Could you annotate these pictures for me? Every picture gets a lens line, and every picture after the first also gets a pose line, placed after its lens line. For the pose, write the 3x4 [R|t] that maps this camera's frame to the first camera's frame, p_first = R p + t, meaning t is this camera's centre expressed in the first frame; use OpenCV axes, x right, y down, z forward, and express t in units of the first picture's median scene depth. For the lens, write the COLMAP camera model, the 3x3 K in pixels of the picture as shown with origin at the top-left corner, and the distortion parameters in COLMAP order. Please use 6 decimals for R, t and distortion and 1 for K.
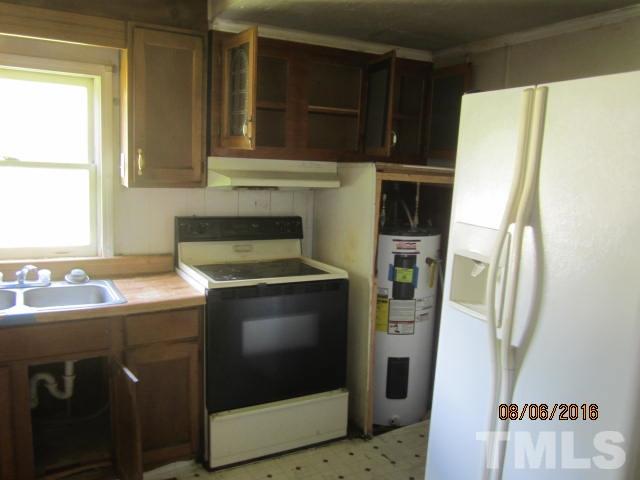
lens RADIAL K [[554.7, 0, 320.0], [0, 554.7, 240.0], [0, 0, 1]] dist [-0.013525, -0.002488]
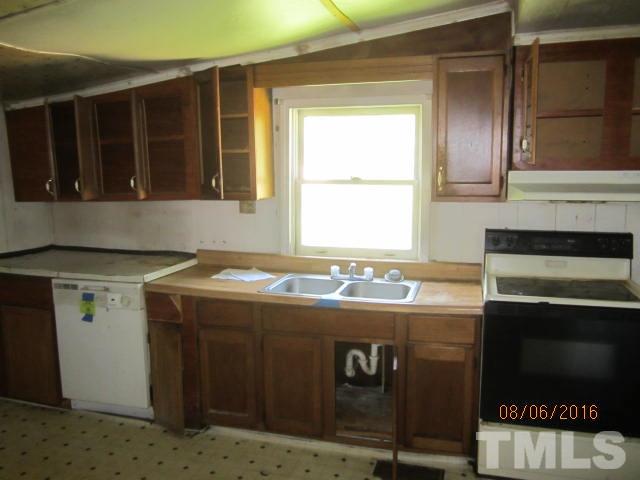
lens RADIAL K [[554.7, 0, 320.0], [0, 554.7, 240.0], [0, 0, 1]] dist [-0.013525, -0.002488]
pose [[0.702927, 0.054676, -0.709157, 0.289048], [-0.060713, 0.998014, 0.016768, -0.021009], [0.708666, 0.031268, 0.704851, 0.046035]]
